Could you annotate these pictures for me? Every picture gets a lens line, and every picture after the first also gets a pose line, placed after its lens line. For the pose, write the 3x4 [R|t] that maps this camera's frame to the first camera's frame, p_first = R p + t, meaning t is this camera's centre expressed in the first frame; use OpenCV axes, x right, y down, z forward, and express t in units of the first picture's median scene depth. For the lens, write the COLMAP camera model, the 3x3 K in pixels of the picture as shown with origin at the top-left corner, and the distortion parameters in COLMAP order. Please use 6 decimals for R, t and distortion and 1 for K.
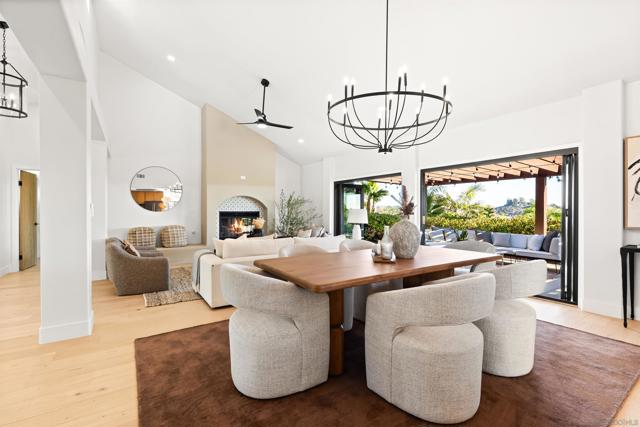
lens RADIAL K [[293.8, 0, 318.1], [0, 293.8, 215.9], [0, 0, 1]] dist [-0.006309, 0.001065]
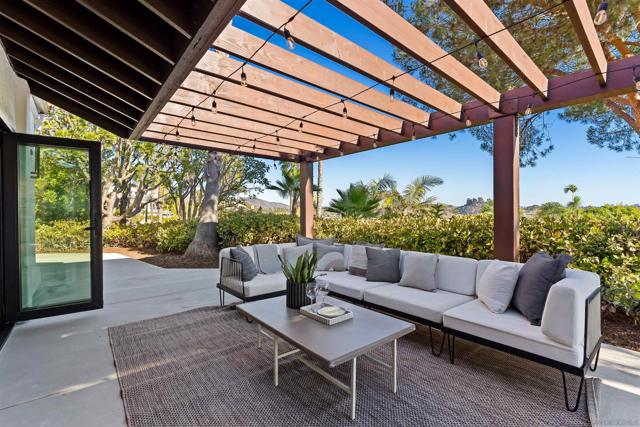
lens RADIAL K [[293.8, 0, 320.9], [0, 293.8, 214.5], [0, 0, 1]] dist [-0.006309, 0.001065]
pose [[0.994361, -0.007410, 0.105790, 0.154352], [0.008321, 0.999932, -0.008179, 0.001969], [-0.105722, 0.009014, 0.994355, 0.208862]]
